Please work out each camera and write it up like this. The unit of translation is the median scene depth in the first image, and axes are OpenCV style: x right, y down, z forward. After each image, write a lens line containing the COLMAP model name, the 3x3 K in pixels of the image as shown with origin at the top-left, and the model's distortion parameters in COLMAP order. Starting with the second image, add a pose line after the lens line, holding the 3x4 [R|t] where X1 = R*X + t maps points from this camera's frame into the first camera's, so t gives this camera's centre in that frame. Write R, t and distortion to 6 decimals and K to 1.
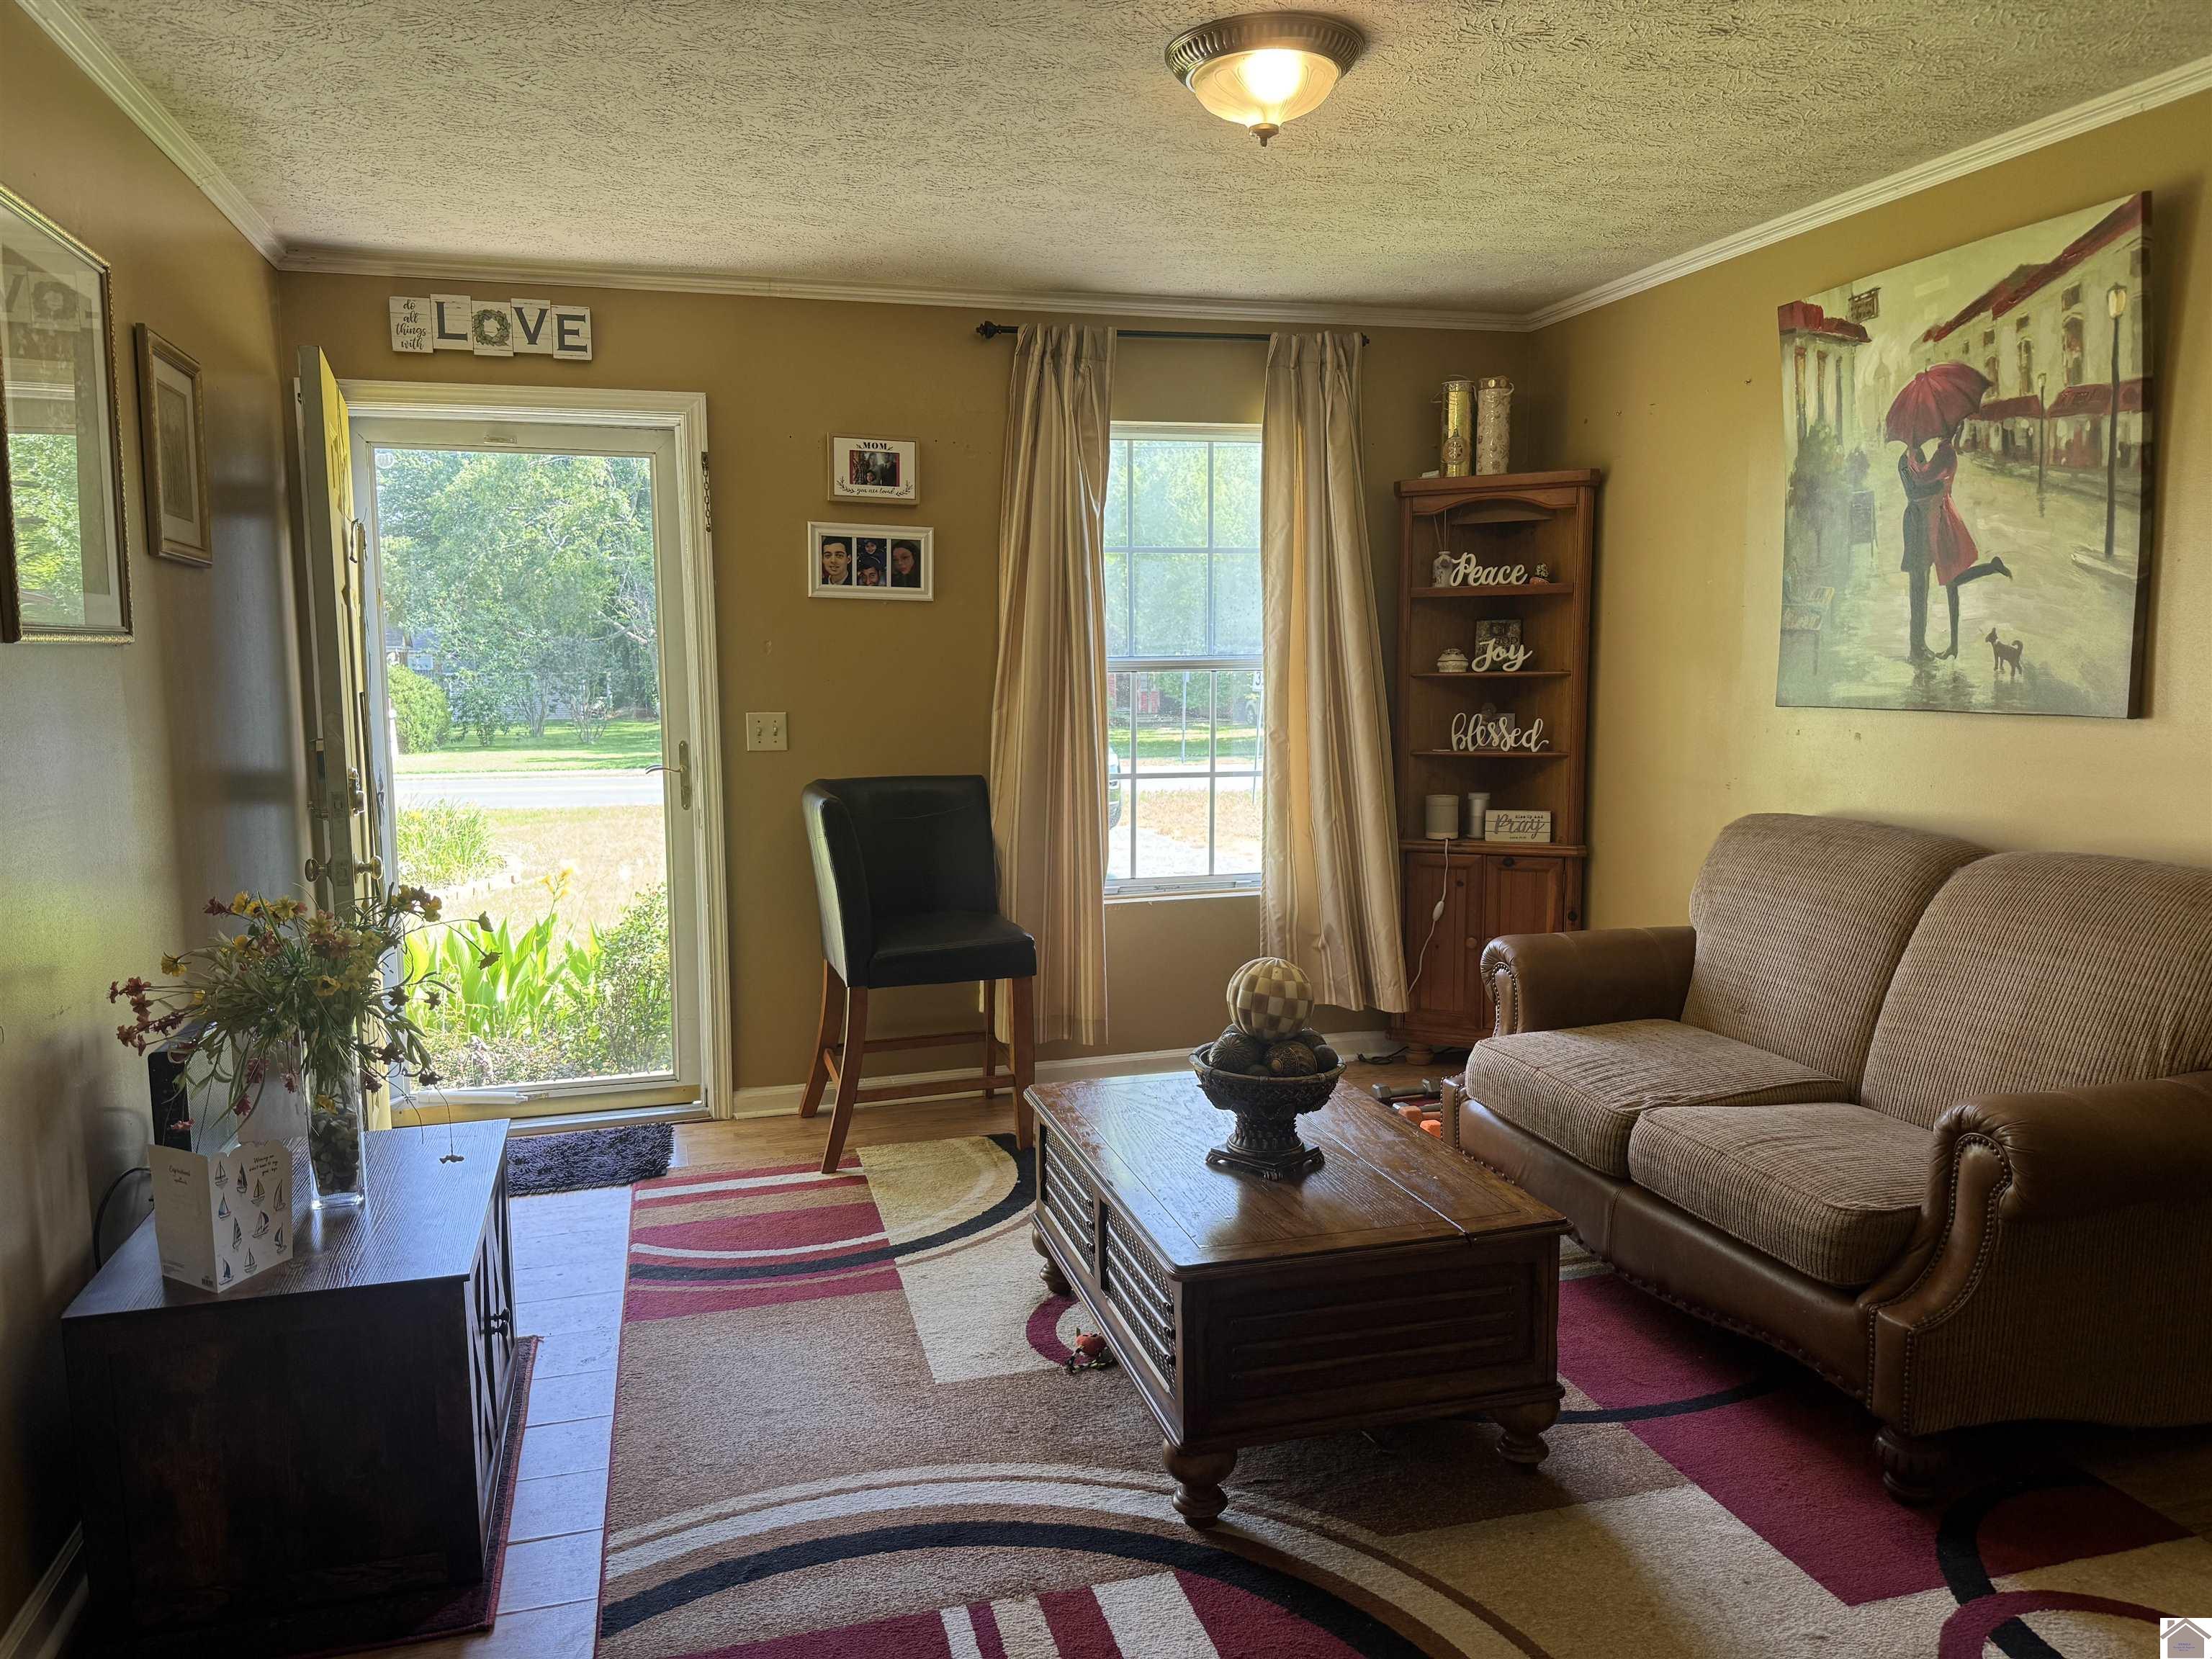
lens RADIAL K [[1571.0, 0, 1112.4], [0, 1571.0, 827.9], [0, 0, 1]] dist [0.066819, -0.089239]
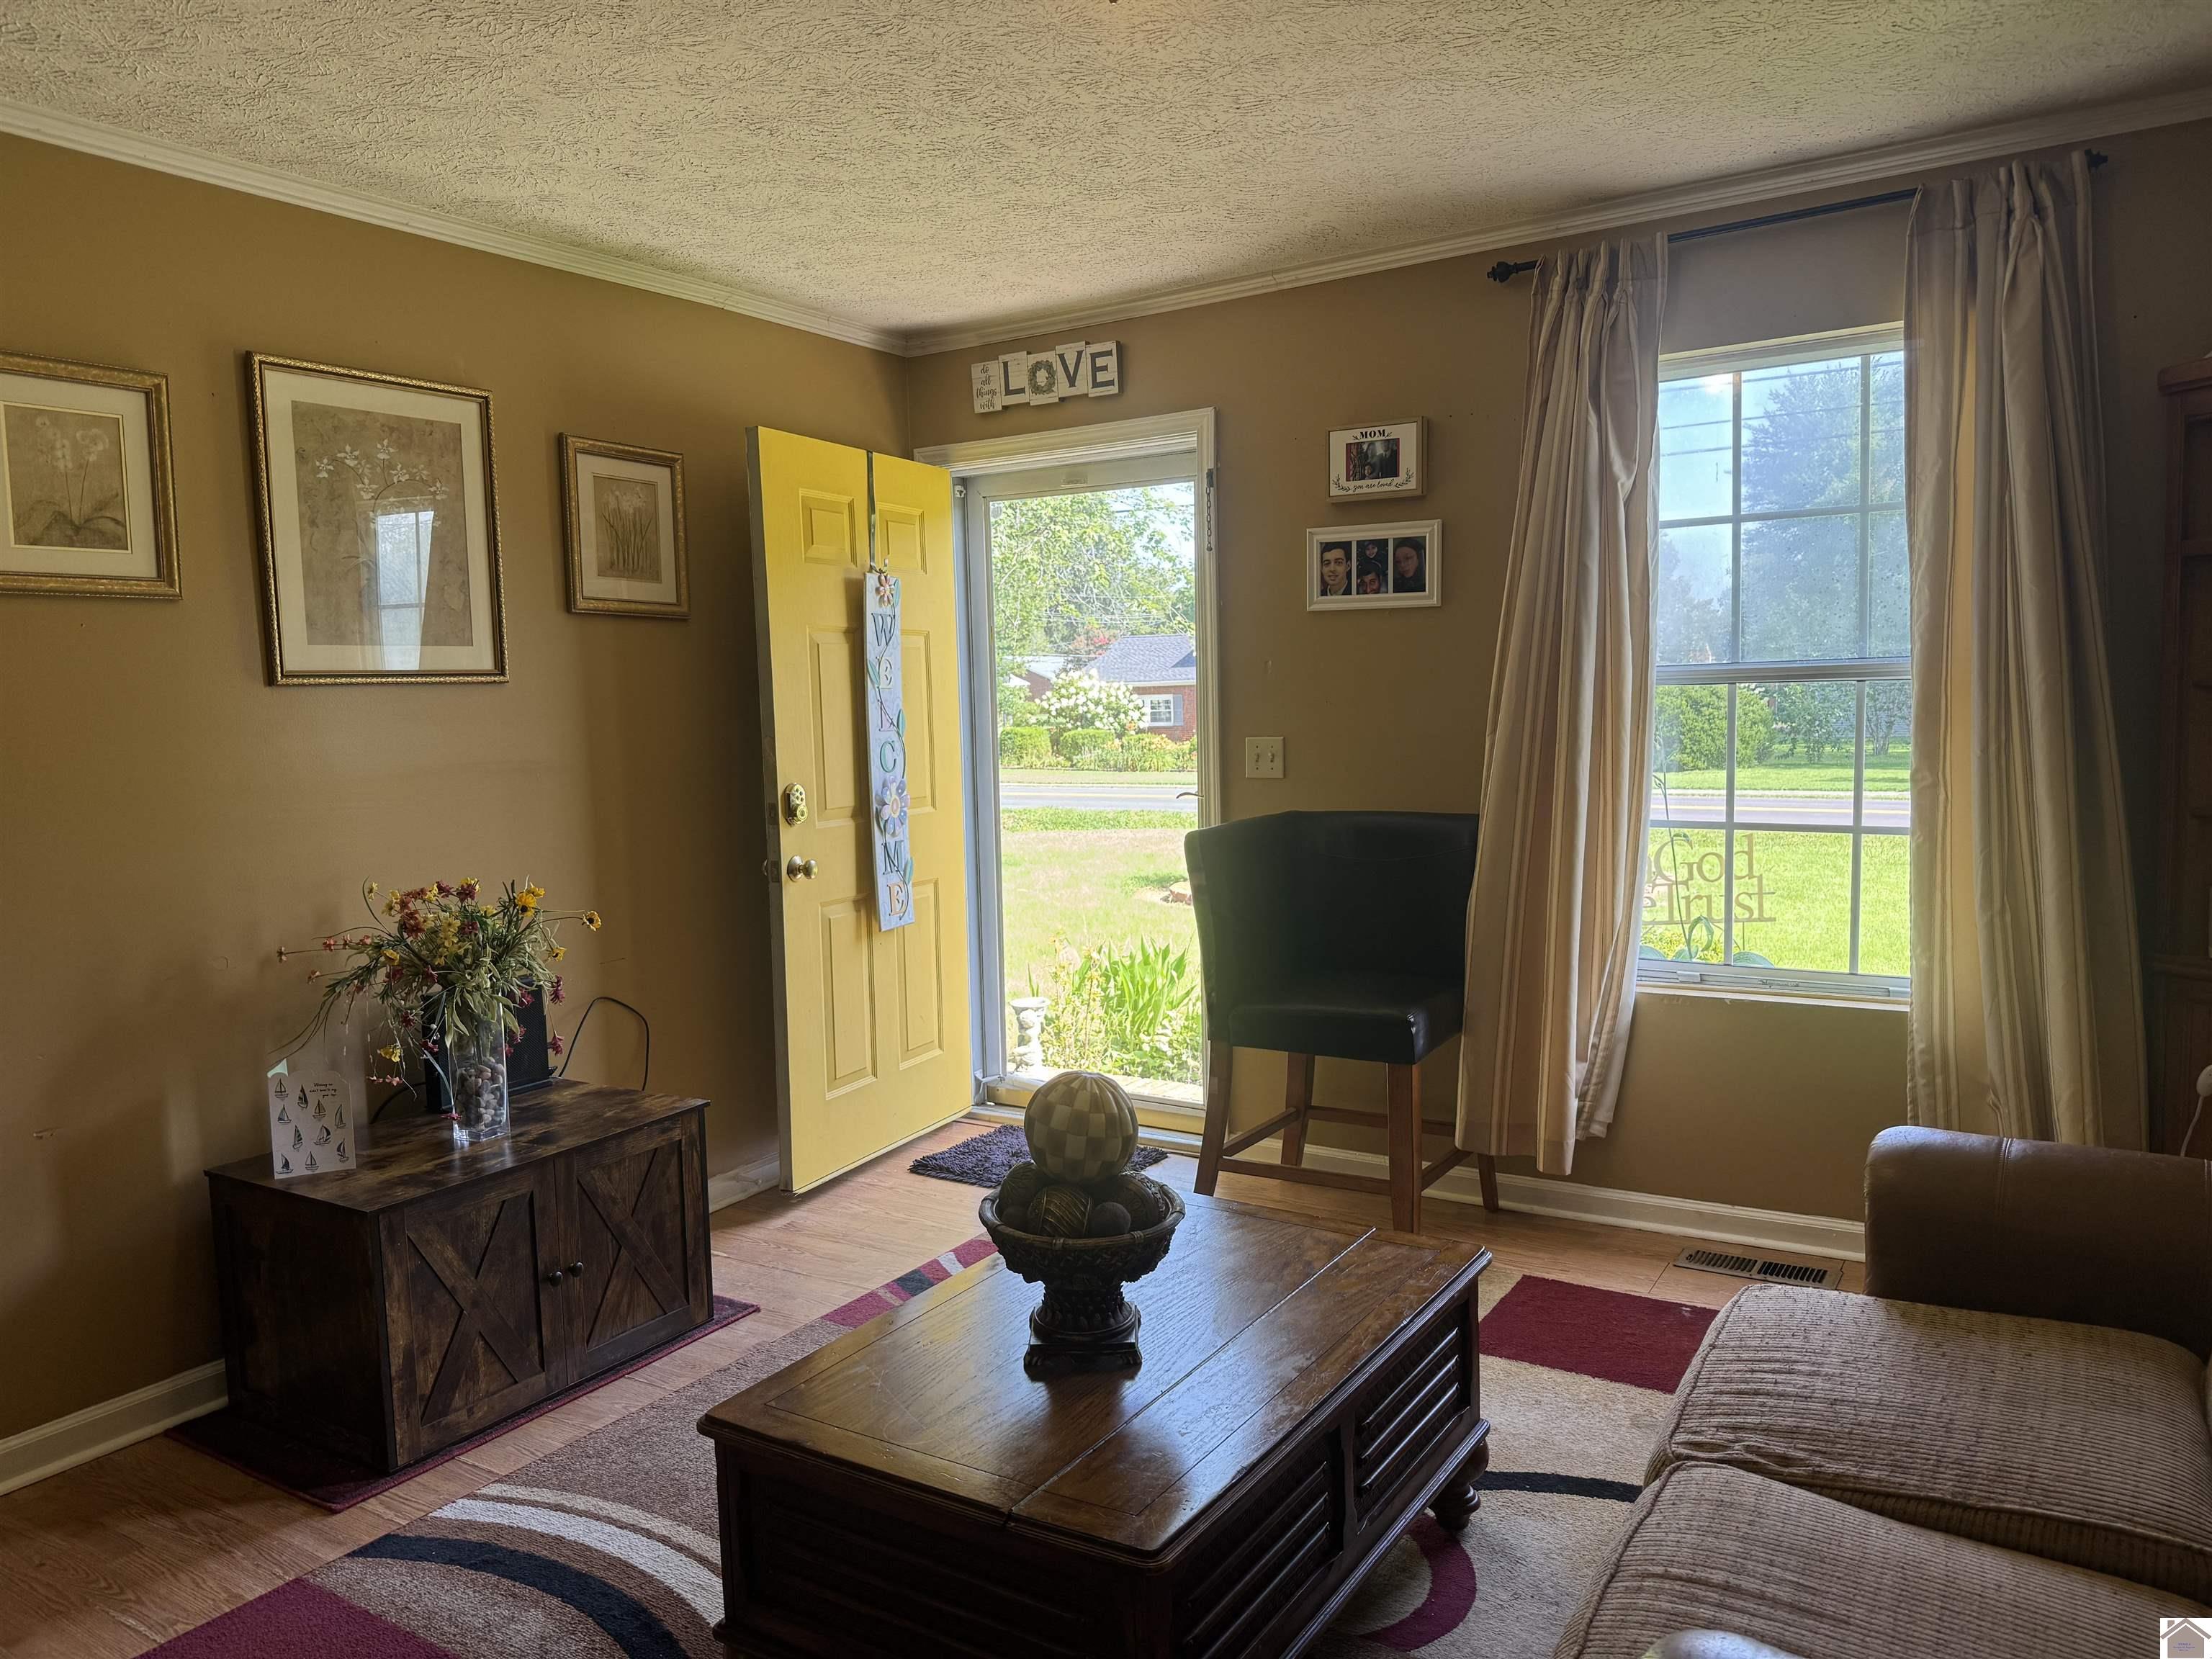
lens RADIAL K [[1559.5, 0, 1096.9], [0, 1559.5, 833.4], [0, 0, 1]] dist [0.057349, -0.075816]
pose [[0.654396, 0.055611, -0.754104, 0.418779], [-0.059793, 0.997975, 0.021708, -0.030488], [0.753784, 0.030884, 0.656396, 0.320095]]
